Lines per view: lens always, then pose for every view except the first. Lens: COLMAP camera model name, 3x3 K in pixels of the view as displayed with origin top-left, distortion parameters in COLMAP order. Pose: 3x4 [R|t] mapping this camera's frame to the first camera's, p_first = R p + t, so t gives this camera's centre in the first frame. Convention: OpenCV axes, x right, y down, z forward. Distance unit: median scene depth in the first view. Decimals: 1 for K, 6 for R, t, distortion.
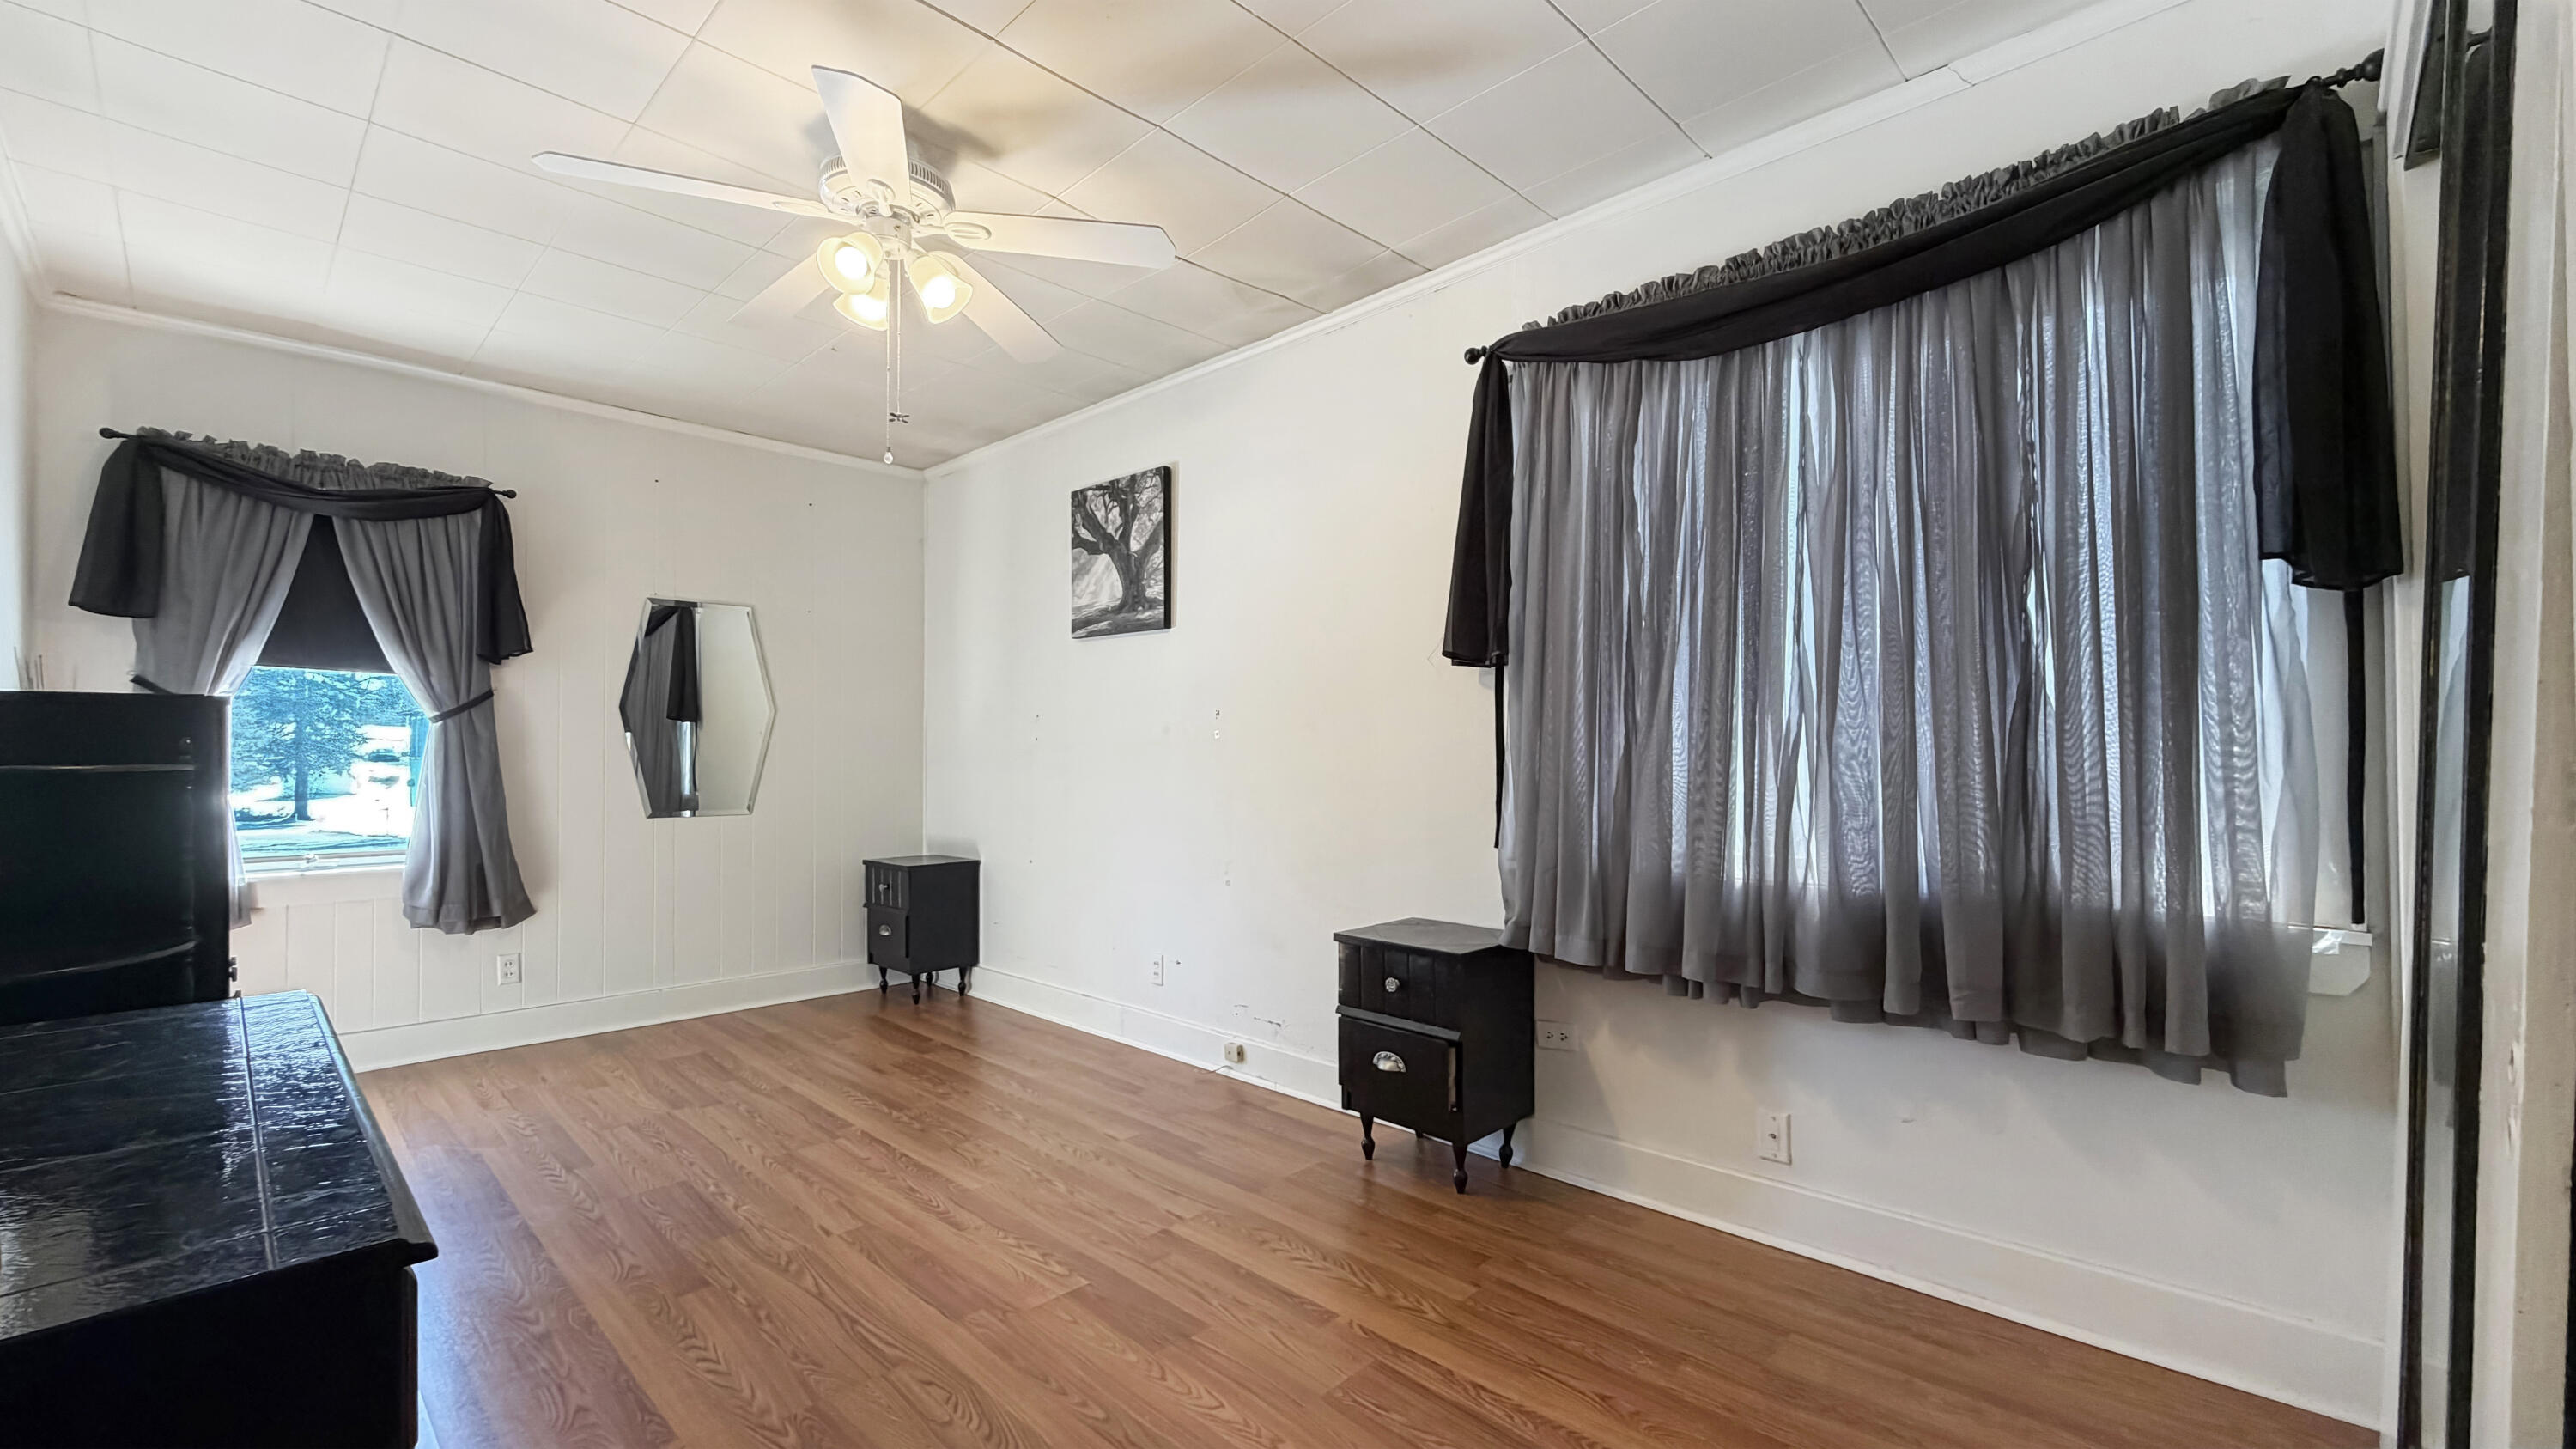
lens RADIAL K [[1045.1, 0, 1287.9], [0, 1045.1, 732.1], [0, 0, 1]] dist [0.003944, -0.000694]
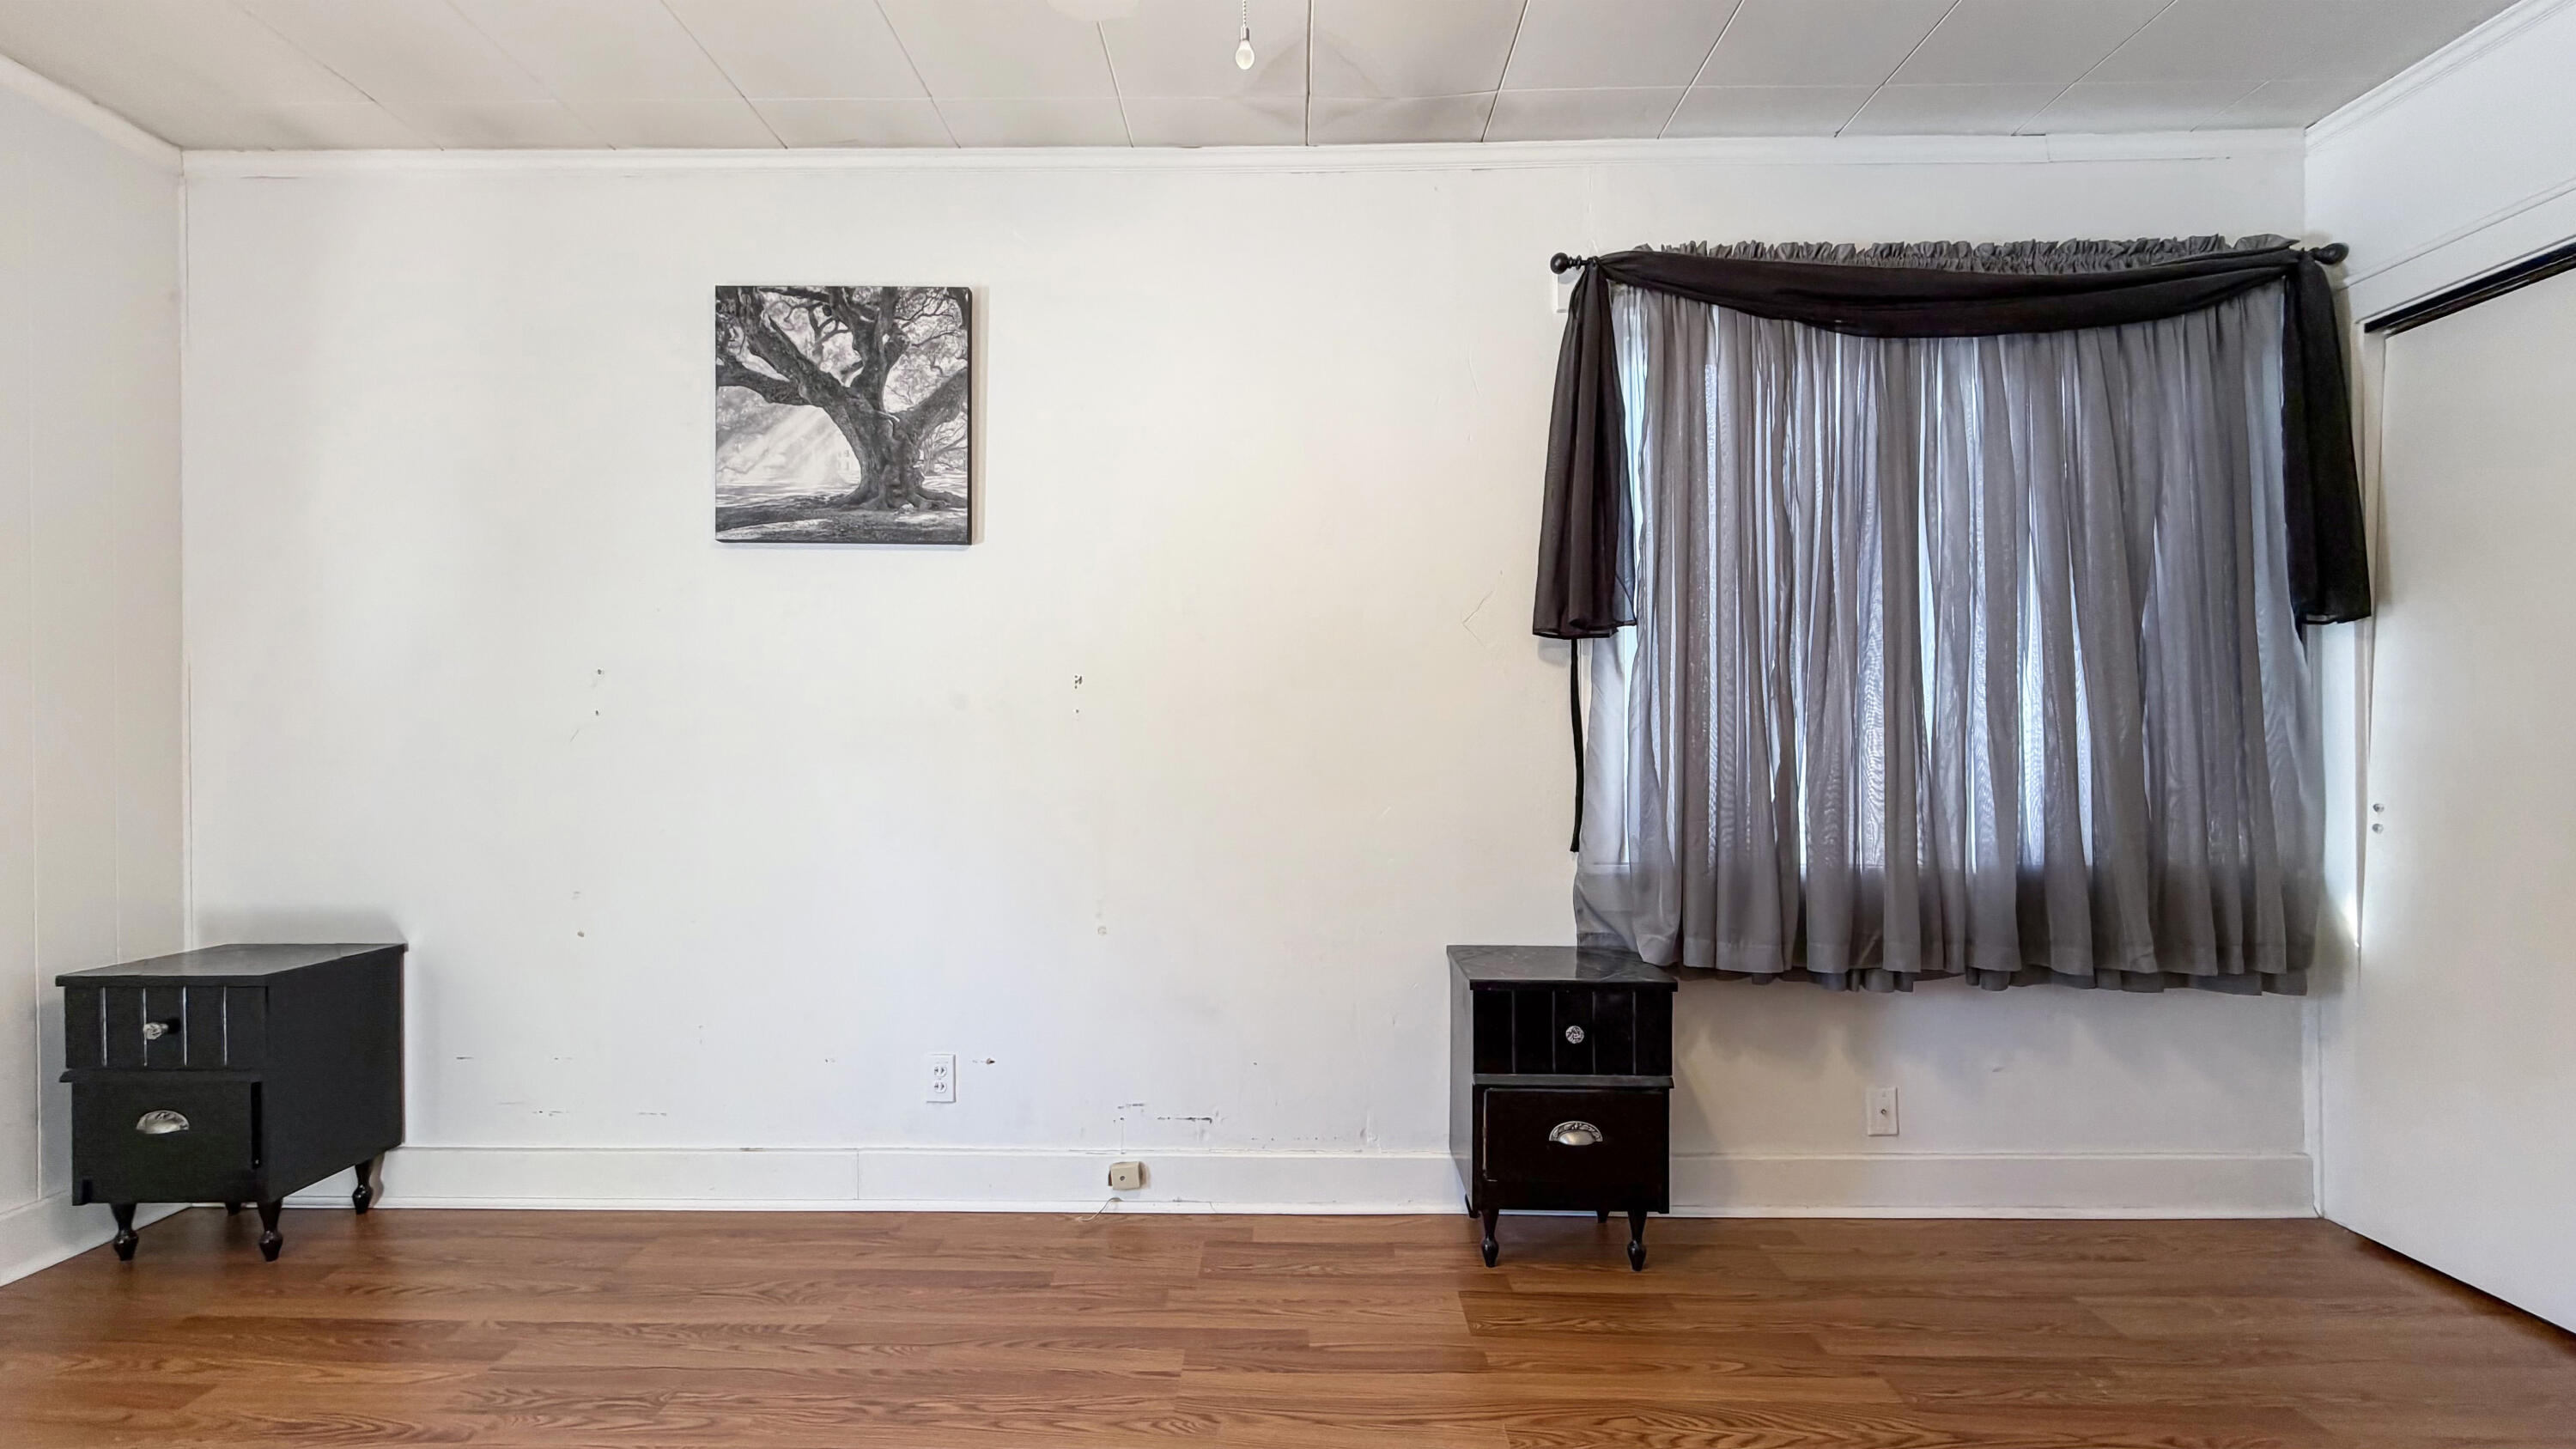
lens RADIAL K [[1045.1, 0, 1279.2], [0, 1045.1, 736.1], [0, 0, 1]] dist [0.003944, -0.000694]
pose [[0.730926, 0.005797, 0.682432, -0.450454], [-0.015440, 0.999848, 0.008044, 0.011178], [-0.682282, -0.016416, 0.730905, 0.437127]]
